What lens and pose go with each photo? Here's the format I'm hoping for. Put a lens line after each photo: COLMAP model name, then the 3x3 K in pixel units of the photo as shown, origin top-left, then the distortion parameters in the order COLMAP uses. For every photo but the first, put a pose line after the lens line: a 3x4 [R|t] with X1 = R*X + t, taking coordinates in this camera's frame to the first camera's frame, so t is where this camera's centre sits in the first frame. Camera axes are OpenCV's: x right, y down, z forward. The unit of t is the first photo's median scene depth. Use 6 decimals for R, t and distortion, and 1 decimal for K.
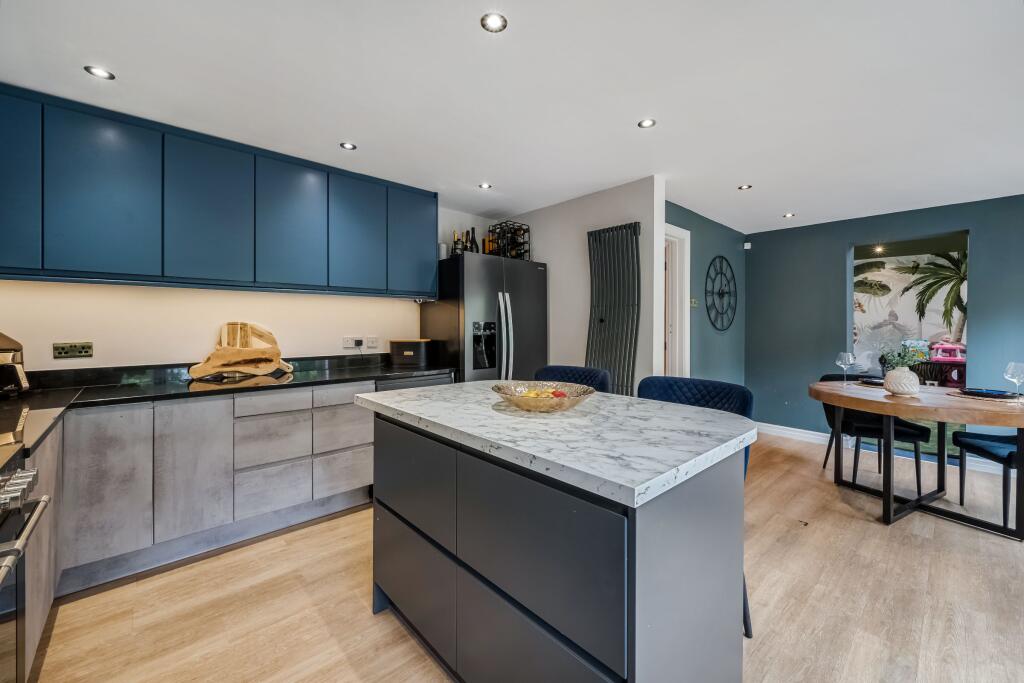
lens RADIAL K [[406.0, 0, 520.7], [0, 406.0, 325.9], [0, 0, 1]] dist [-0.001184, -0.000536]
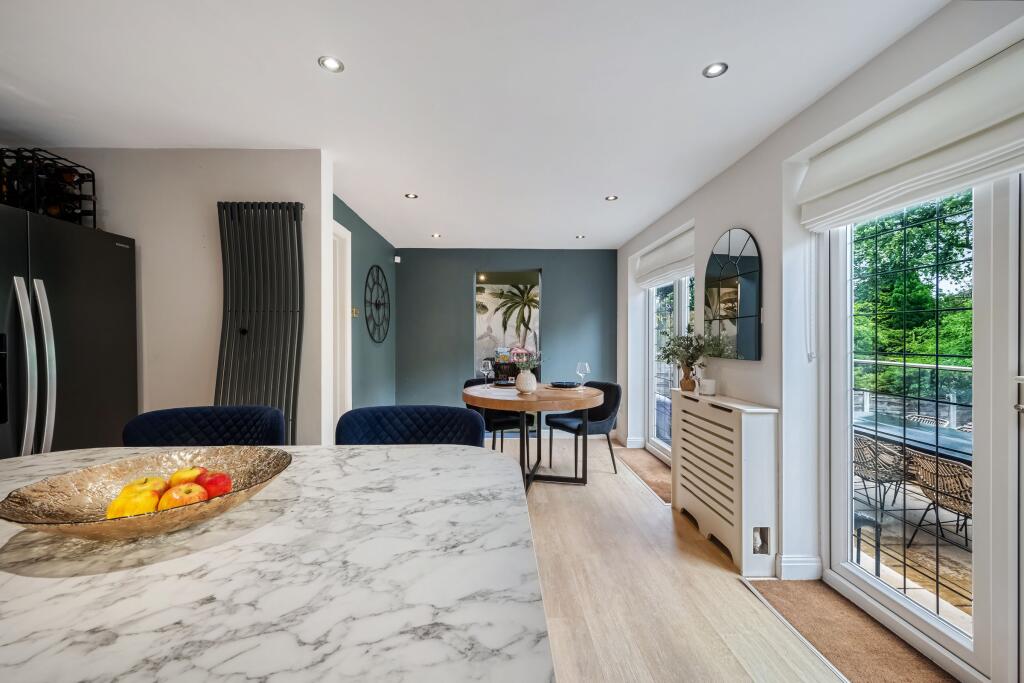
lens RADIAL K [[406.0, 0, 514.4], [0, 406.0, 338.8], [0, 0, 1]] dist [-0.001184, -0.000536]
pose [[0.668344, -0.007657, 0.743813, -0.010259], [0.006091, 0.999970, 0.004821, -0.001433], [-0.743828, 0.001309, 0.668370, 0.152433]]
